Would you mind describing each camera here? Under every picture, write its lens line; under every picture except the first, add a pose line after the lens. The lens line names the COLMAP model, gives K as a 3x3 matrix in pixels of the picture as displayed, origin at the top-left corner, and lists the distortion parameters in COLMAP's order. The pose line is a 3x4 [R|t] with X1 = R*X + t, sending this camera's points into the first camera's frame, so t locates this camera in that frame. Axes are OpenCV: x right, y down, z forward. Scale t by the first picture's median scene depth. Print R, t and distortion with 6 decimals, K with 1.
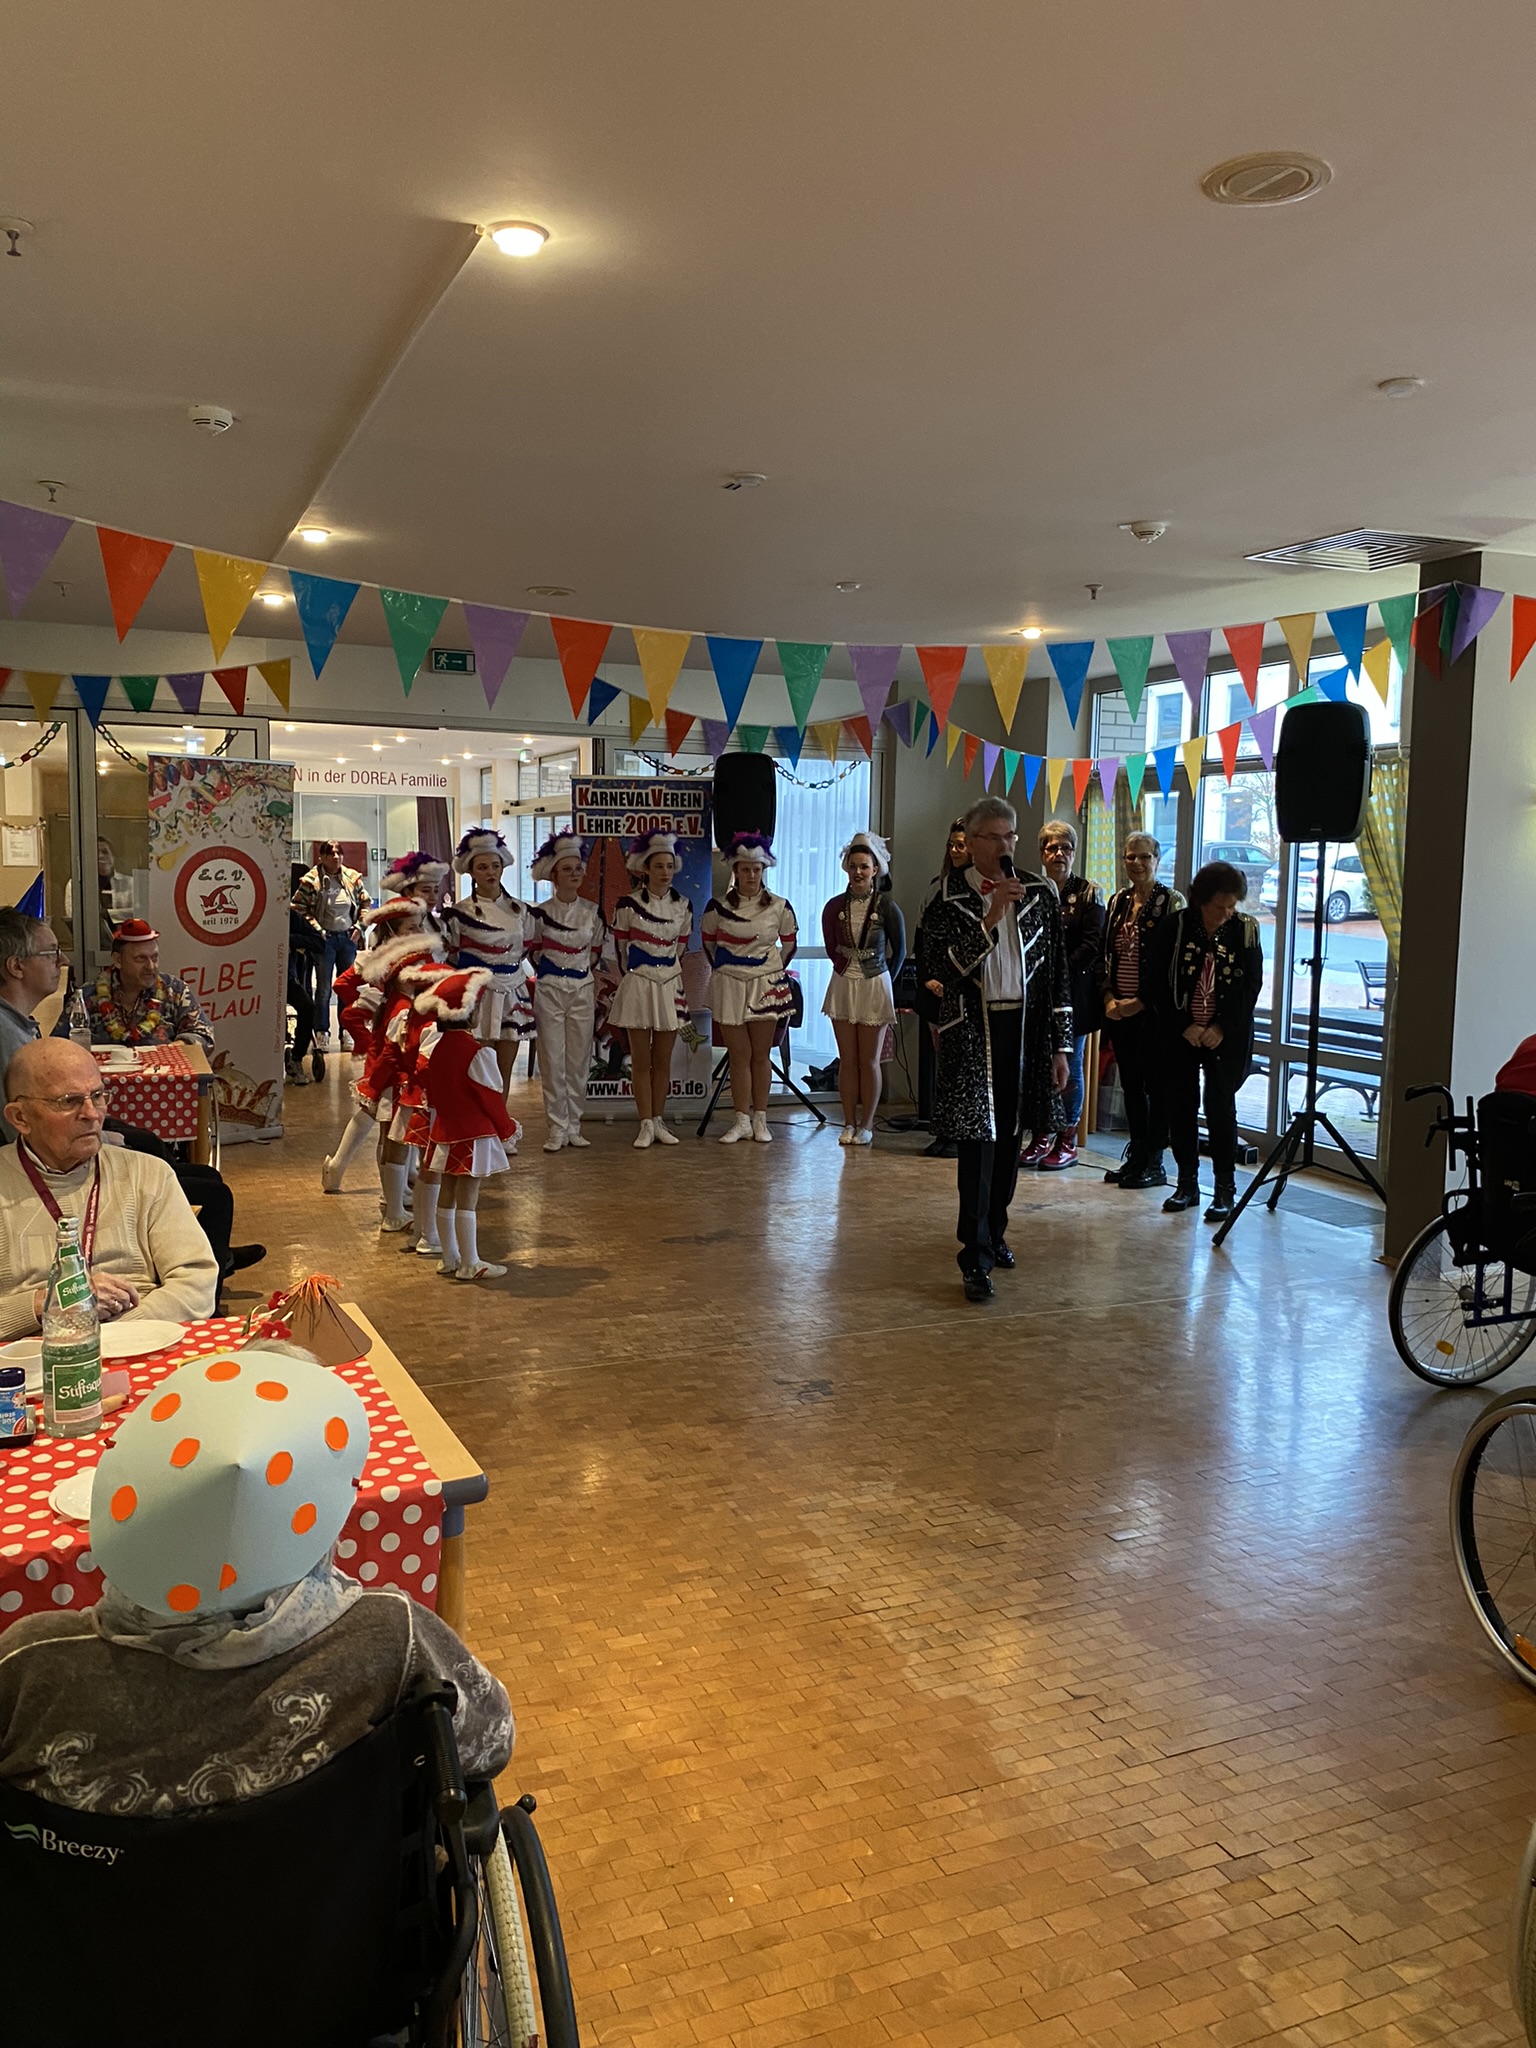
lens RADIAL K [[1533.3, 0, 768.0], [0, 1533.3, 1024.0], [0, 0, 1]] dist [0.141306, -0.372206]
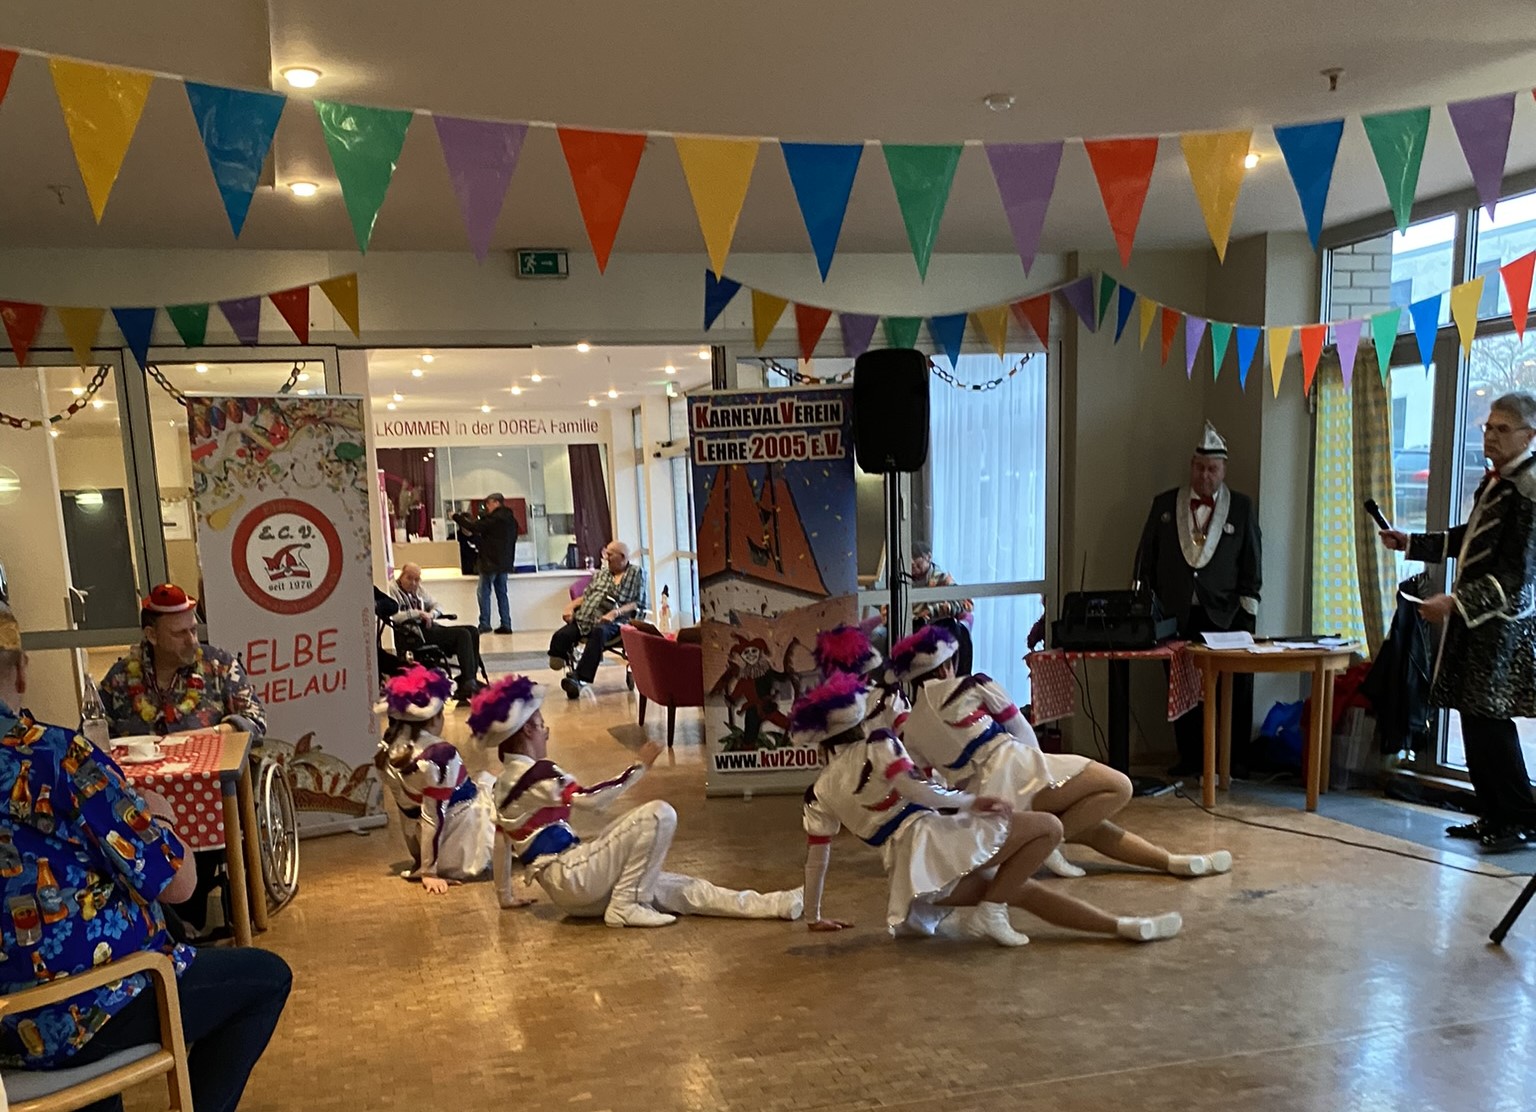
lens RADIAL K [[1520.3, 0, 761.0], [0, 1520.3, 847.4], [0, 0, 1]] dist [0.152330, -0.415443]
pose [[0.990630, -0.025627, -0.134145, 0.027519], [0.040715, 0.992989, 0.110972, -0.005754], [0.130360, -0.115394, 0.984729, 0.190217]]
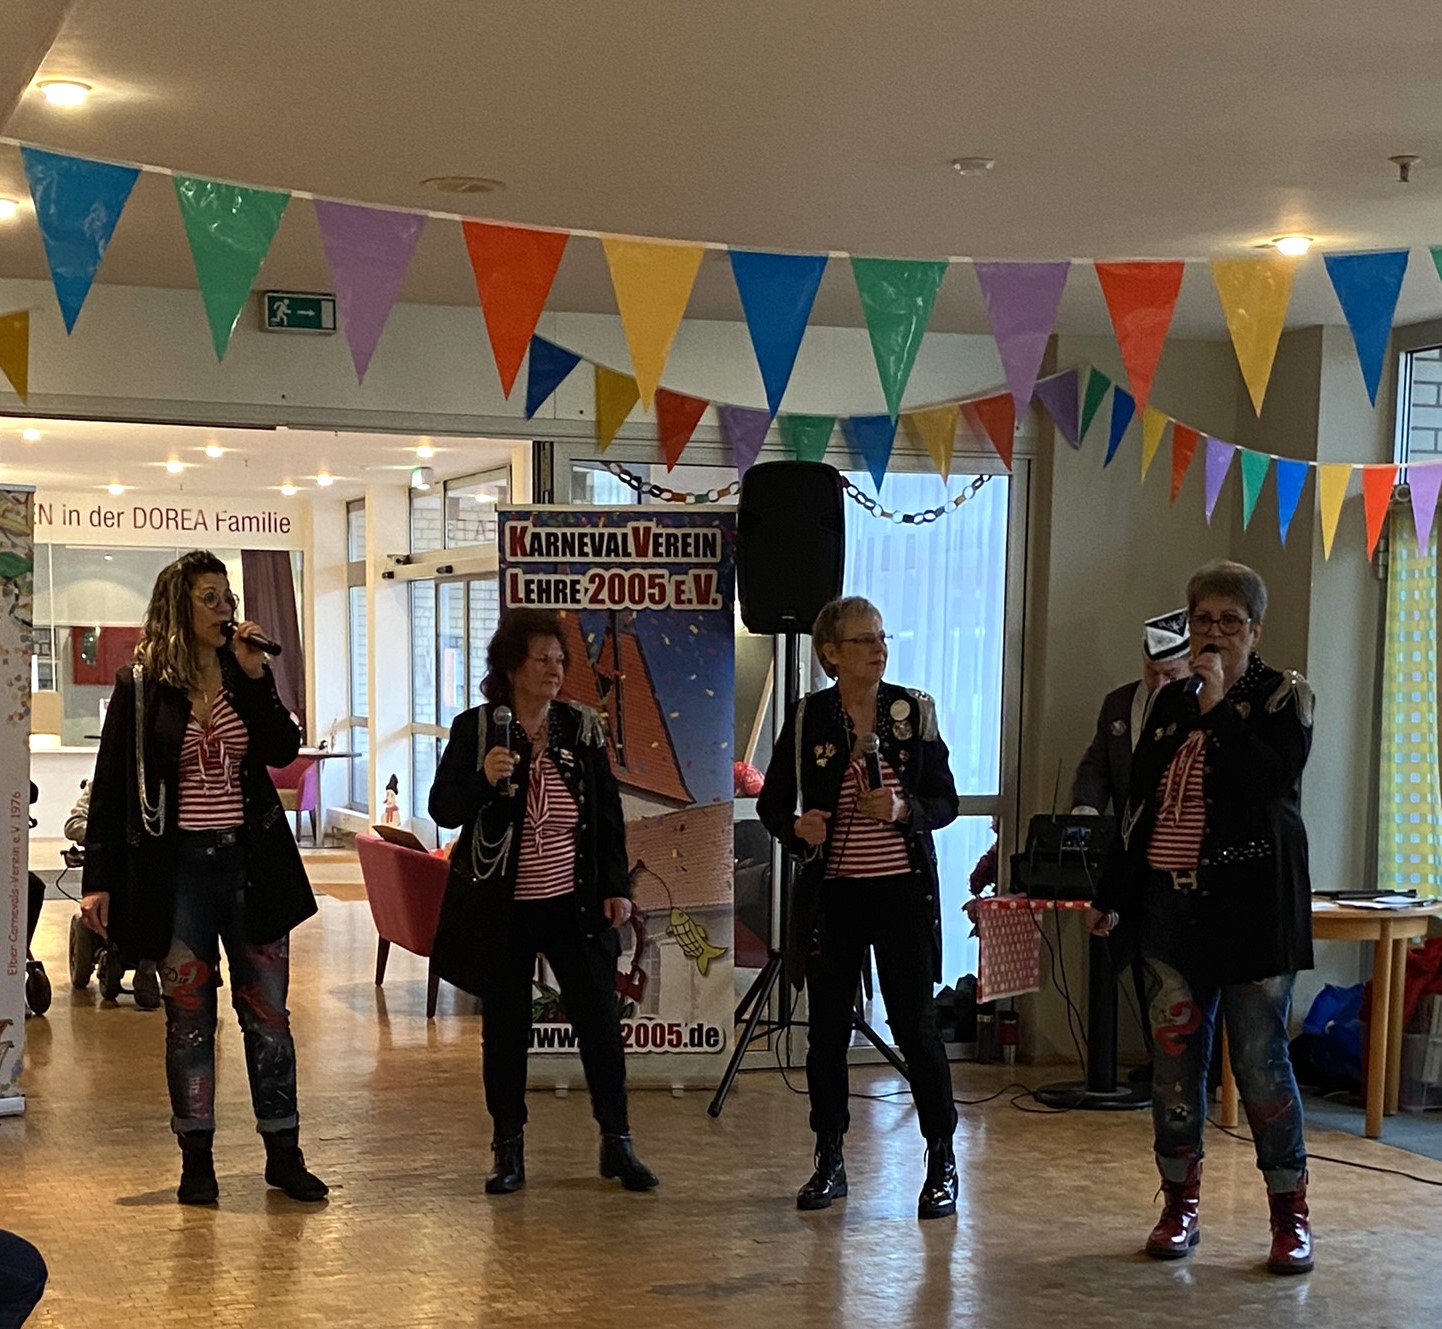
lens RADIAL K [[2572.4, 0, 671.1], [0, 2572.4, 1008.0], [0, 0, 1]] dist [0.201365, -0.616429]
pose [[0.998173, 0.001858, -0.060385, -0.001374], [-0.000137, 0.999594, 0.028494, 0.003835], [0.060413, -0.028434, 0.997768, 0.011398]]
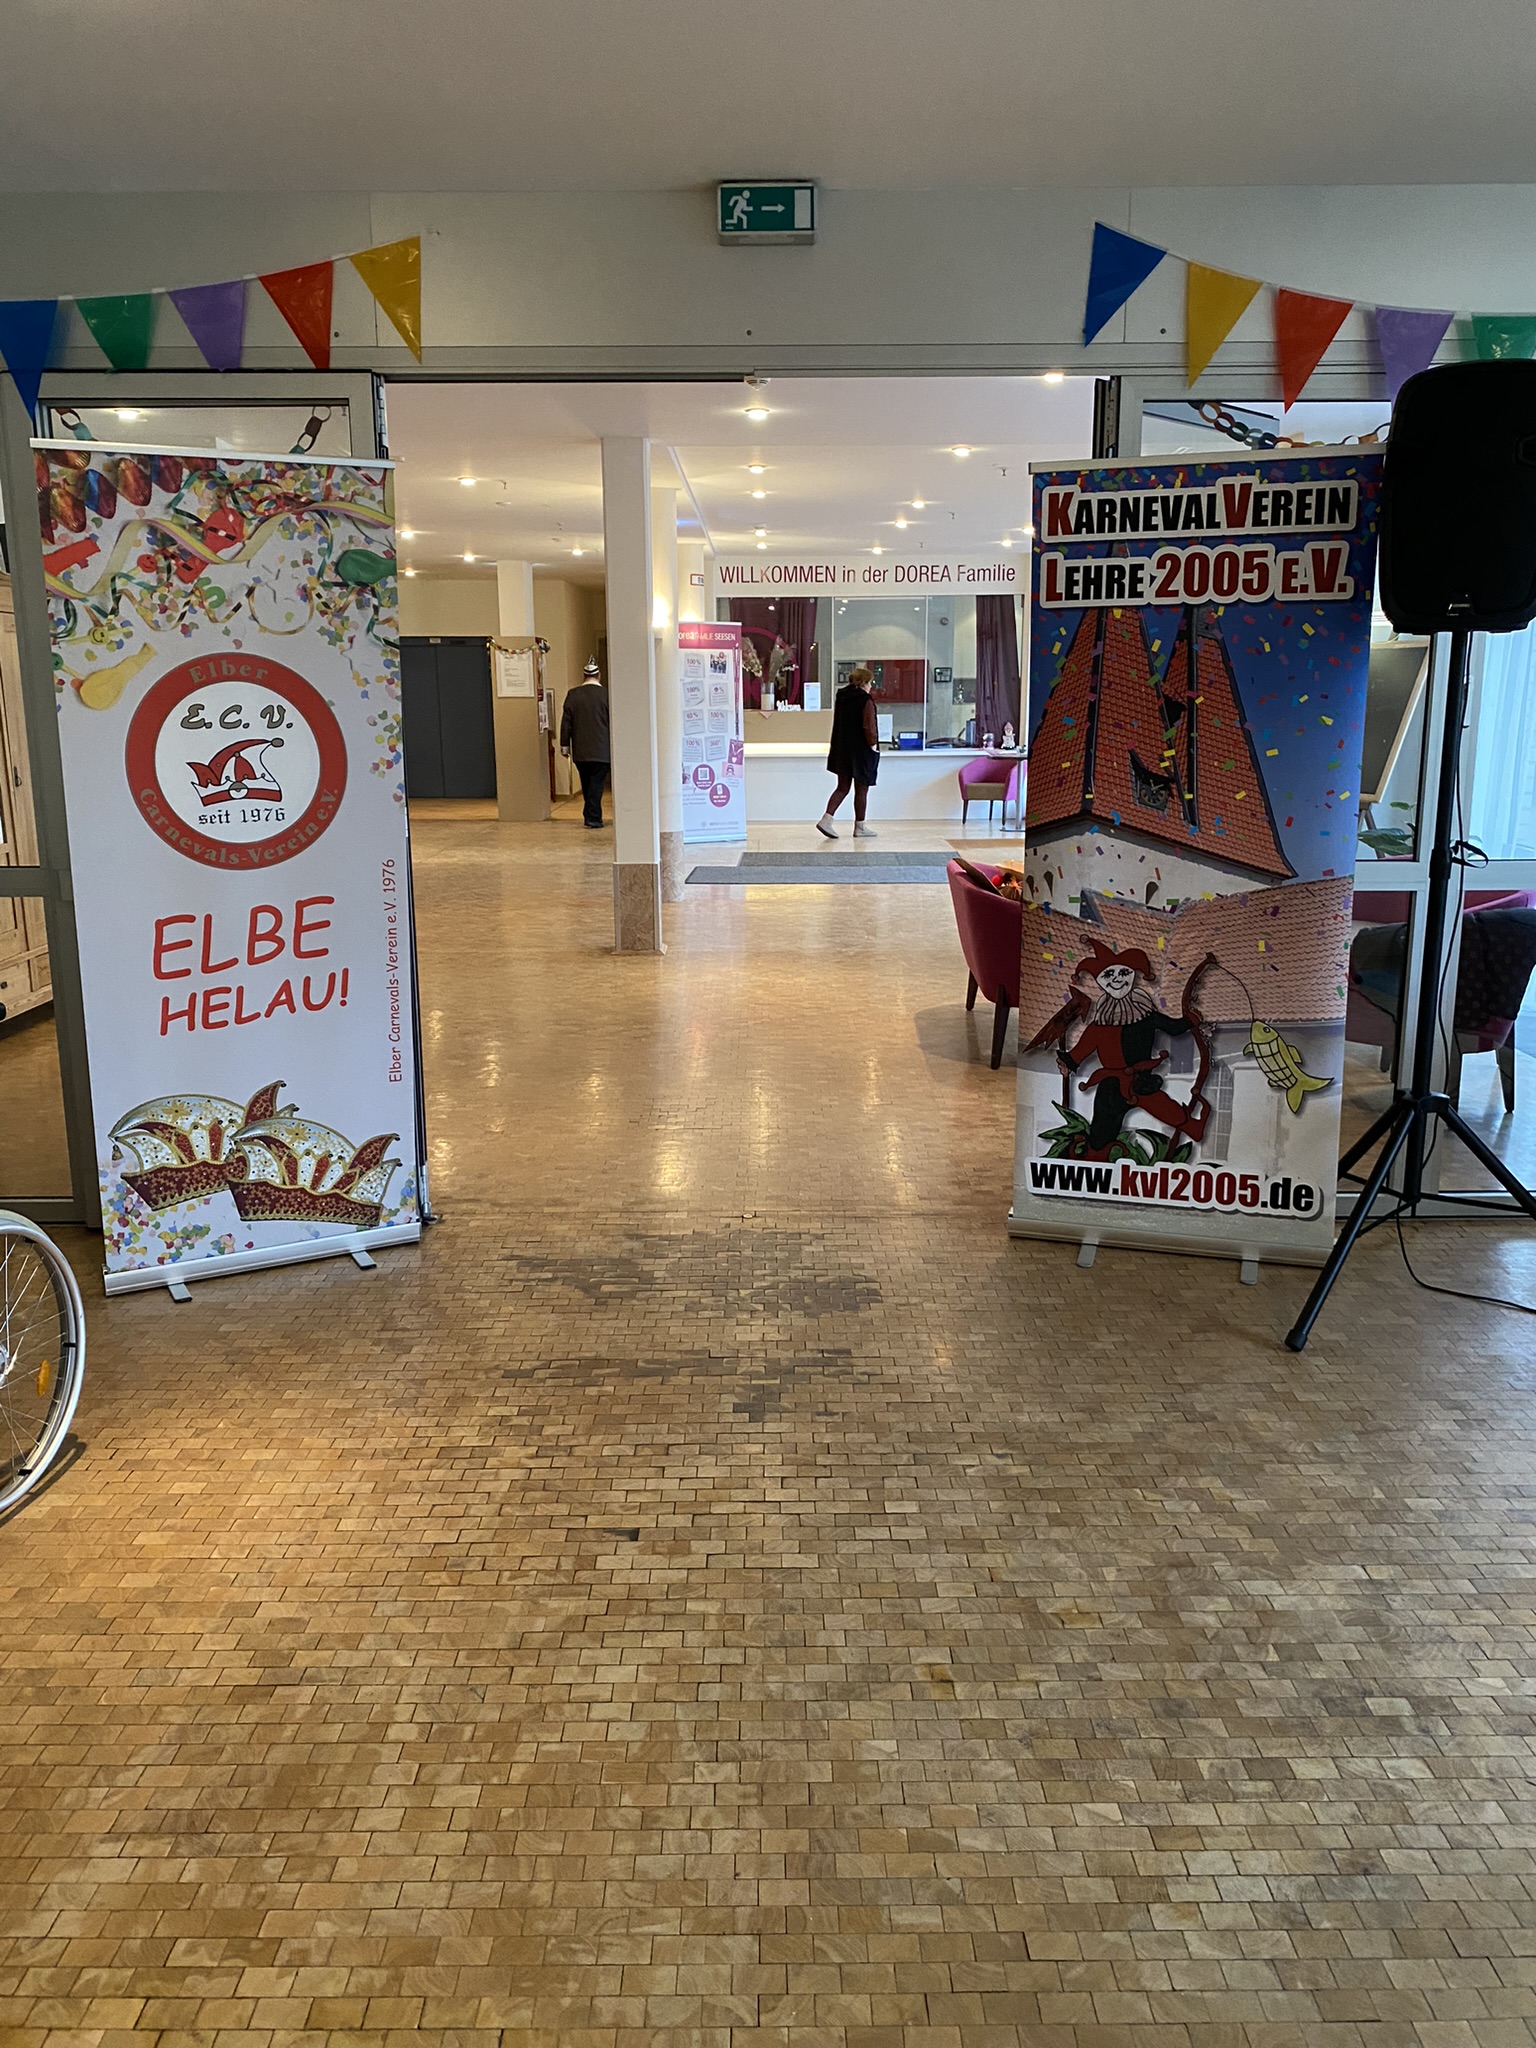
lens RADIAL K [[1586.7, 0, 768.0], [0, 1586.7, 1024.0], [0, 0, 1]] dist [0.062351, -0.071470]
pose [[0.926243, 0.058613, -0.372341, -0.027708], [-0.018801, 0.993790, 0.109670, -0.072203], [0.376457, -0.094581, 0.921594, 0.735174]]
